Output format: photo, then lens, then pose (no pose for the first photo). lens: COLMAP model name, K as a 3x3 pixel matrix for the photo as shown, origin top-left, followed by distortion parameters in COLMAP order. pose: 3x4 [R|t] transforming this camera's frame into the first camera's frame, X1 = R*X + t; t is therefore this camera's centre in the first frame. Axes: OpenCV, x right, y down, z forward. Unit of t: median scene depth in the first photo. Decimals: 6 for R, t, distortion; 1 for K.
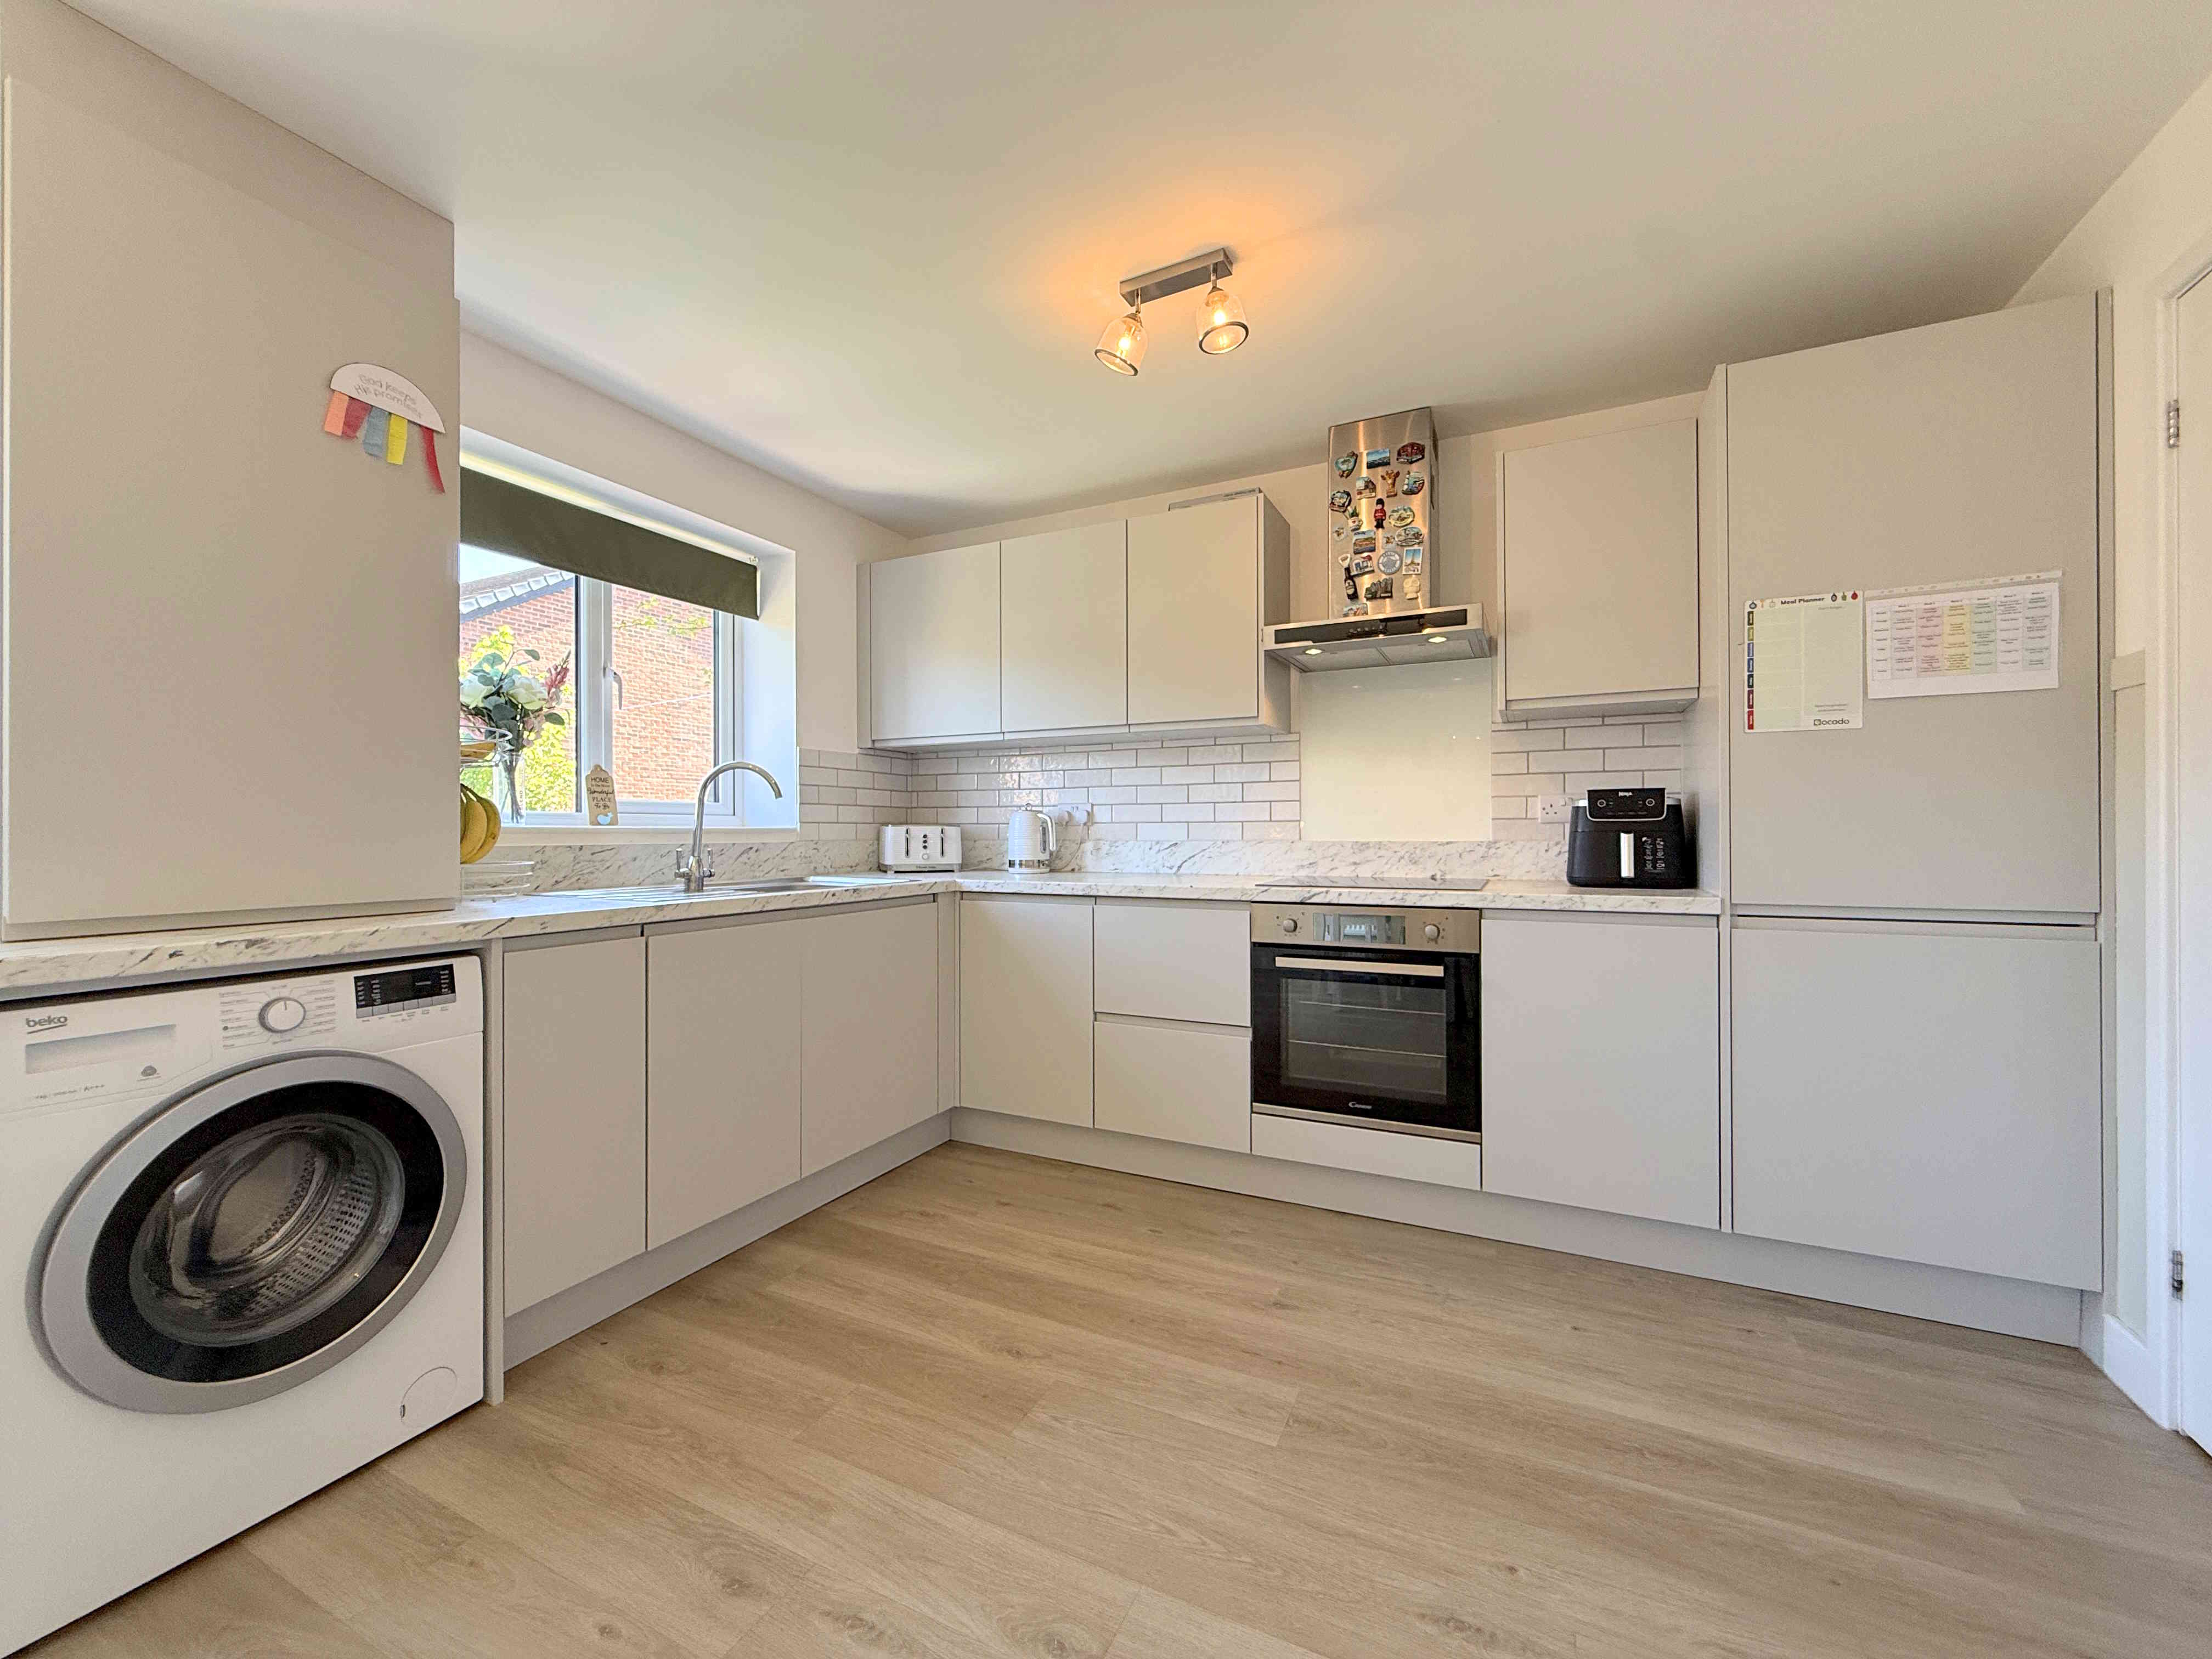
lens RADIAL K [[882.4, 0, 1097.6], [0, 882.4, 831.3], [0, 0, 1]] dist [0.001500, -0.000193]
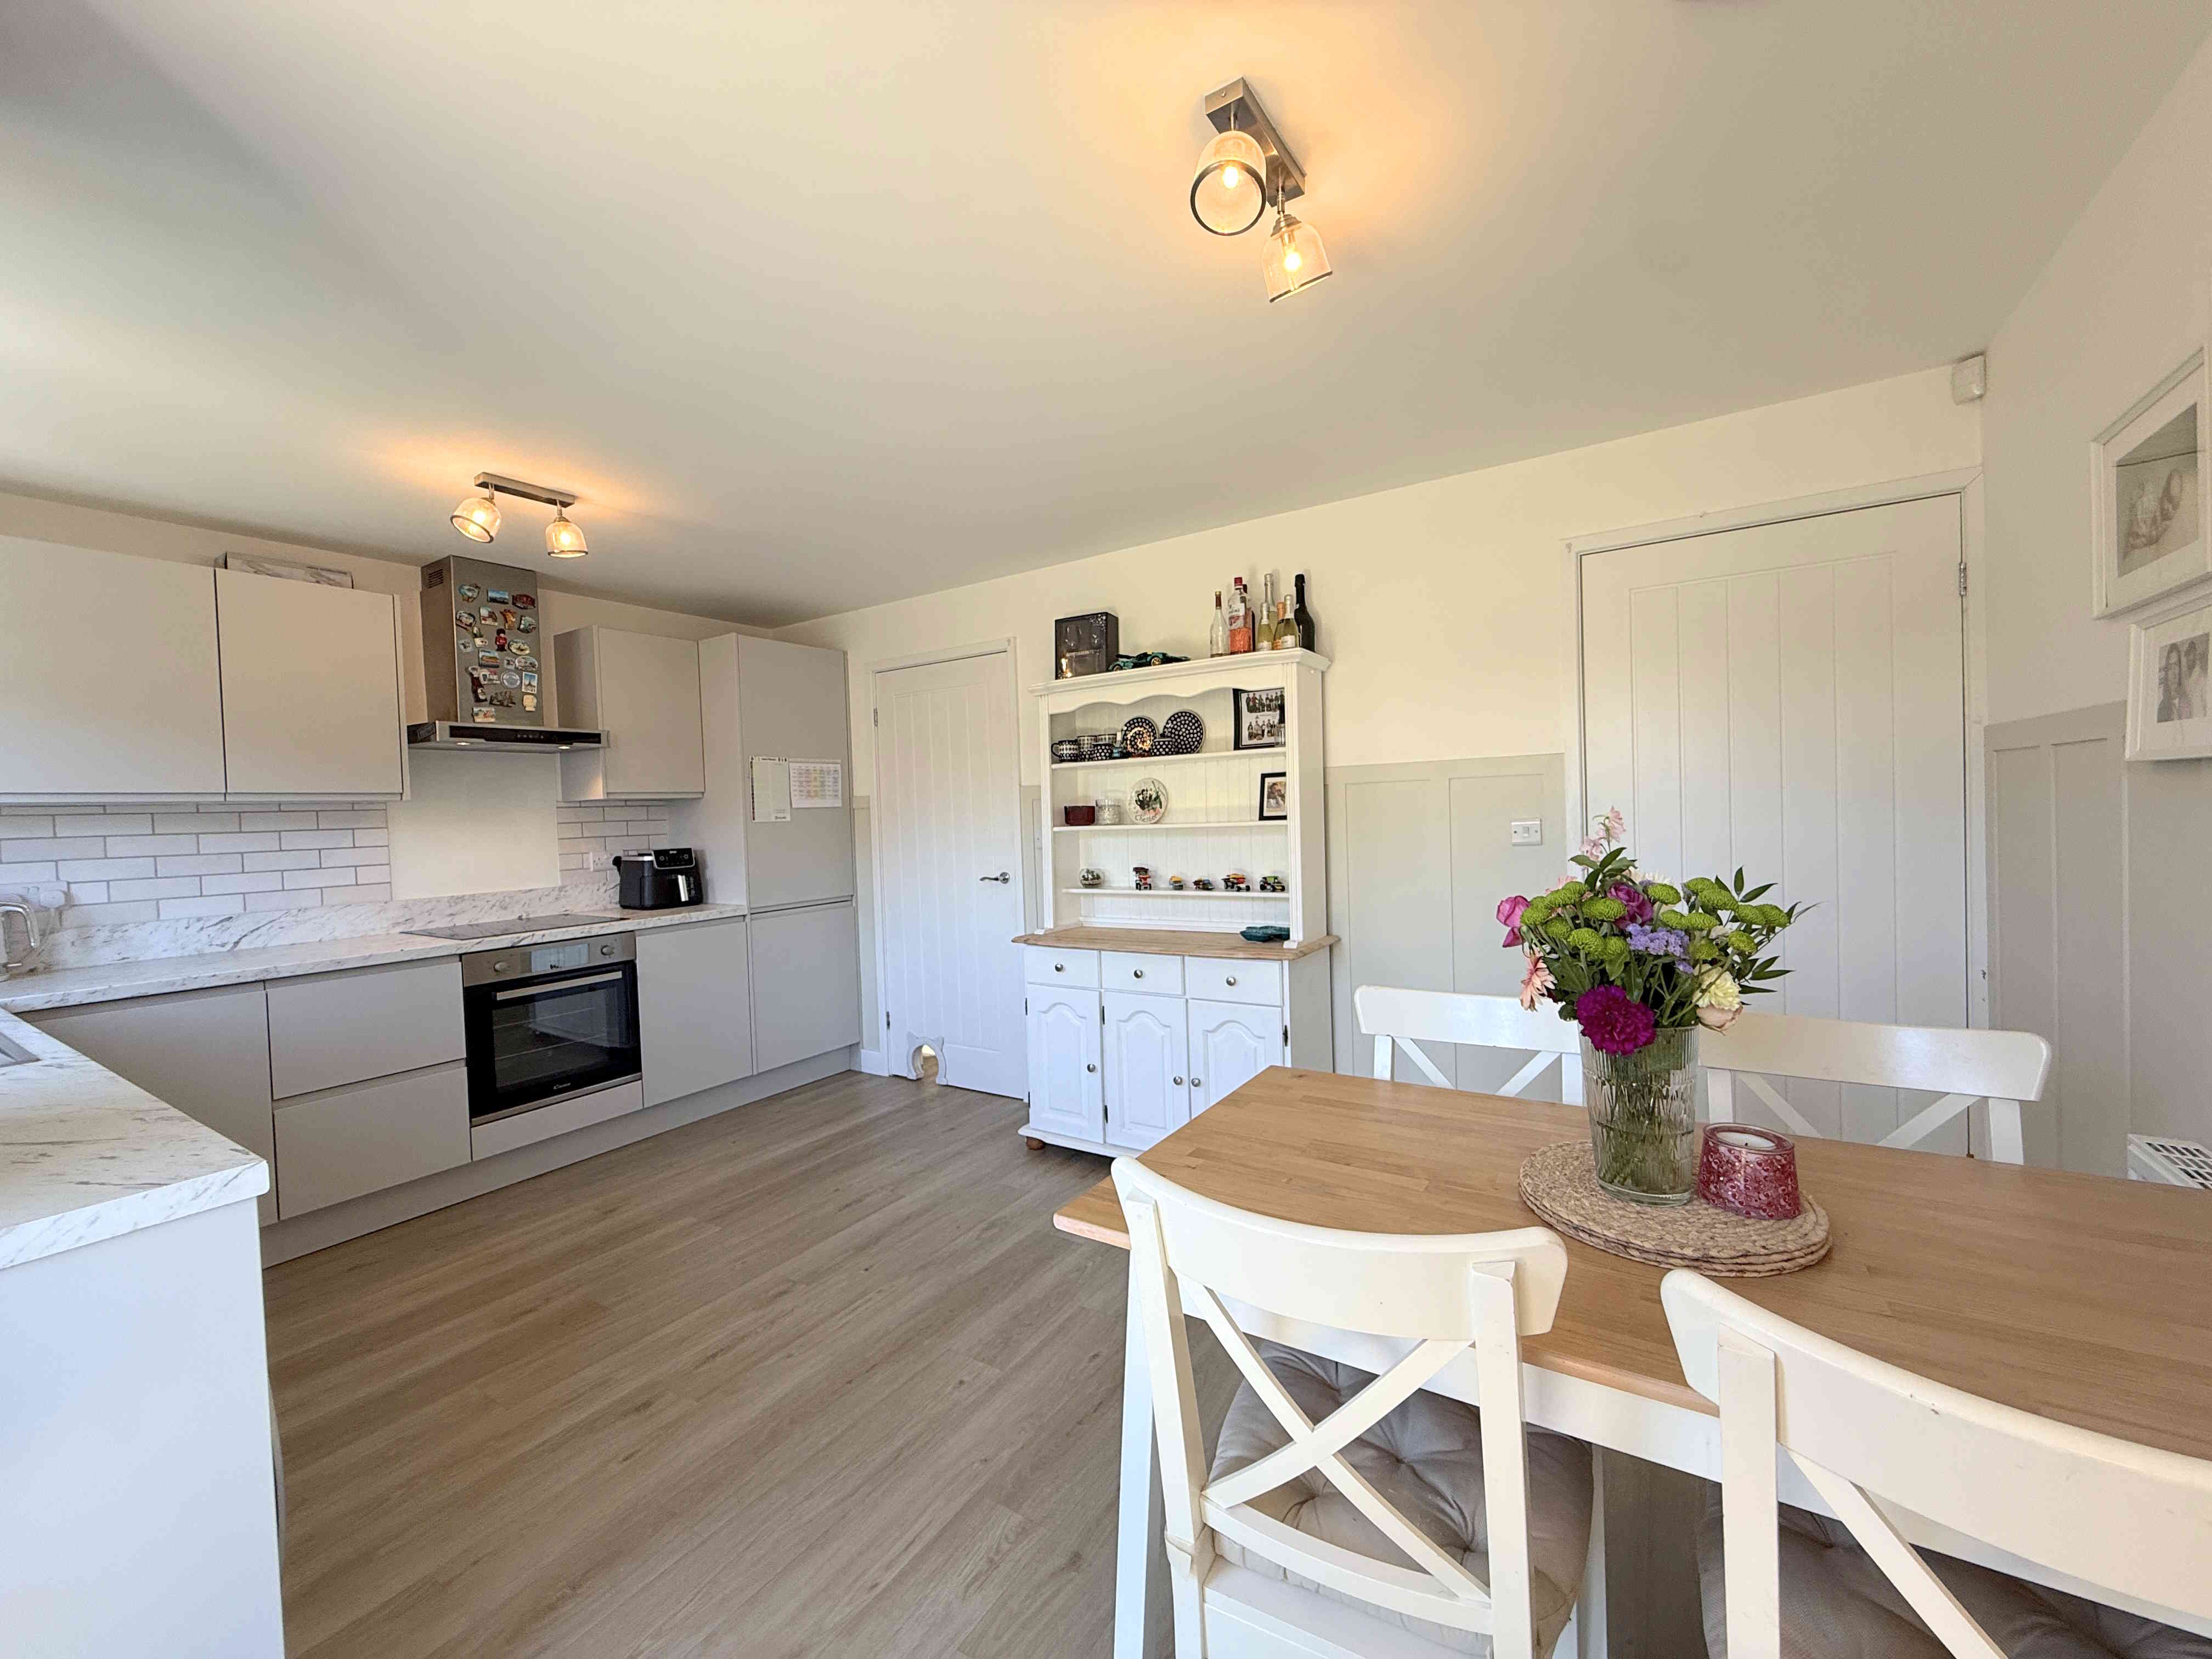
lens RADIAL K [[882.4, 0, 1103.3], [0, 882.4, 832.0], [0, 0, 1]] dist [0.001500, -0.000193]
pose [[0.105599, -0.022878, 0.994146, -0.946219], [0.034061, 0.999232, 0.019377, -0.081316], [-0.993825, 0.031816, 0.106297, -0.000900]]
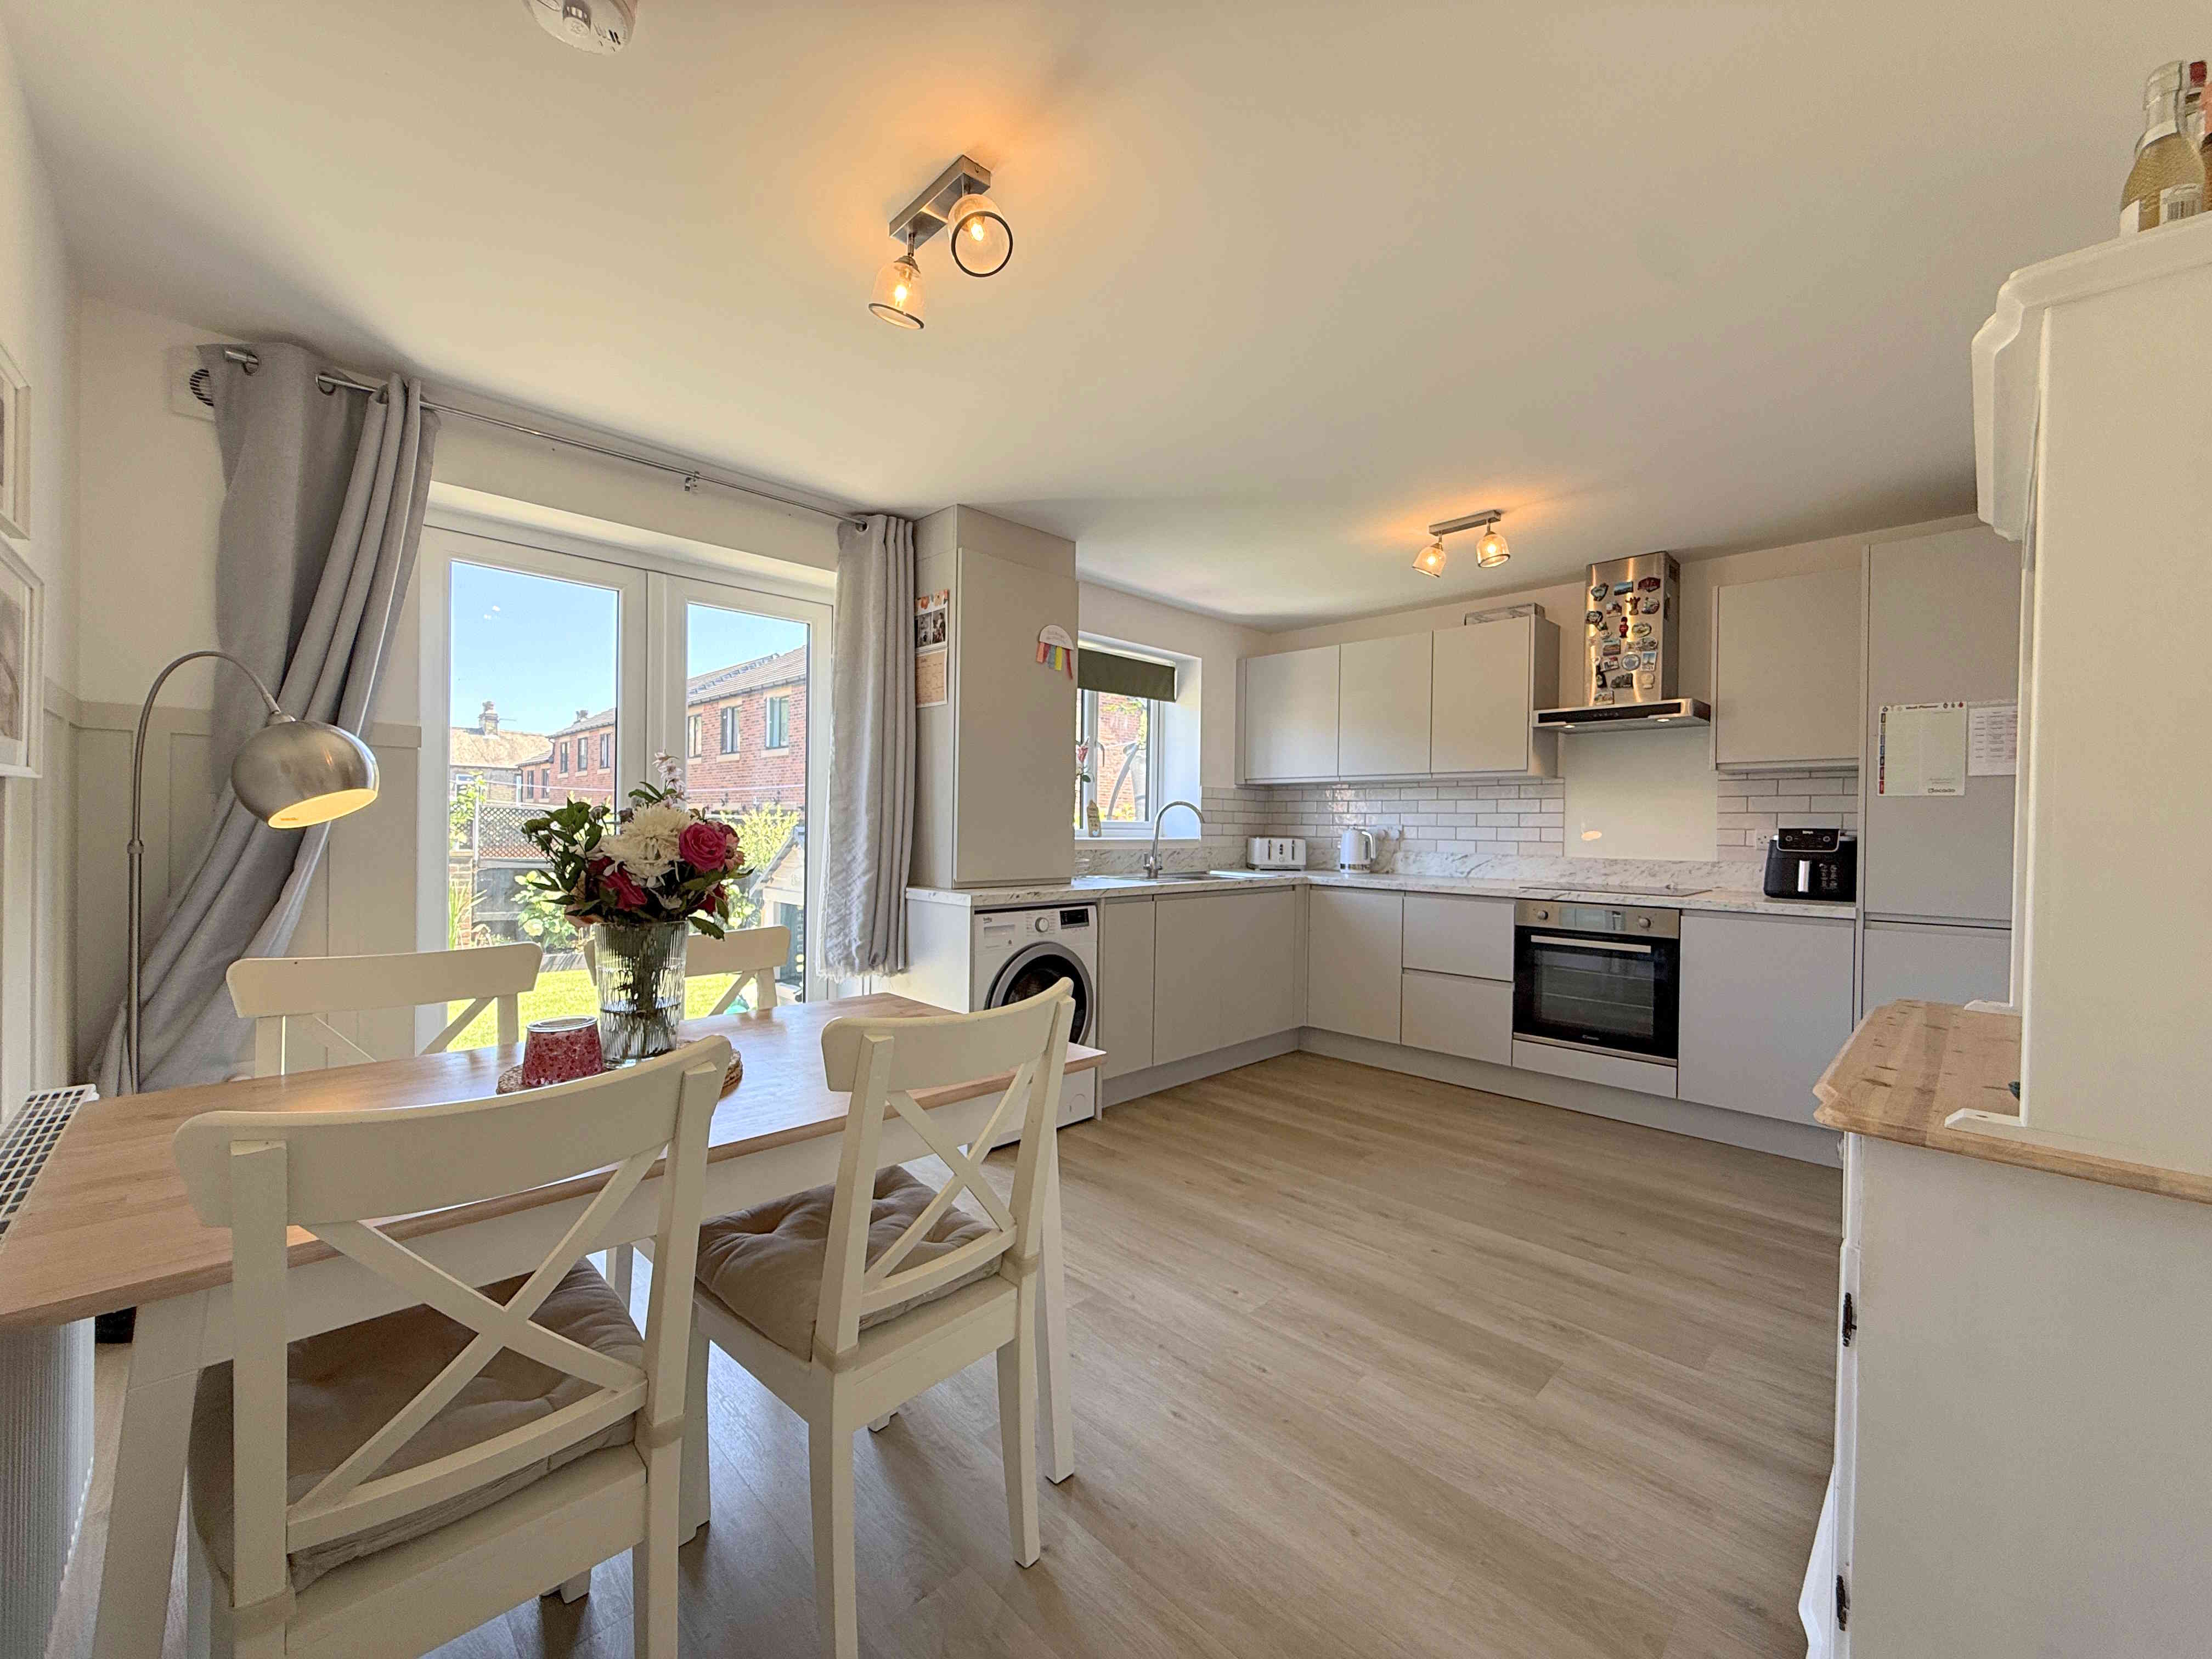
lens RADIAL K [[882.4, 0, 1097.3], [0, 882.4, 833.6], [0, 0, 1]] dist [0.001500, -0.000193]
pose [[0.945466, 0.019096, -0.325160, -0.012162], [-0.016066, 0.999799, 0.012000, -0.036924], [0.325324, -0.006121, 0.945583, -0.658765]]
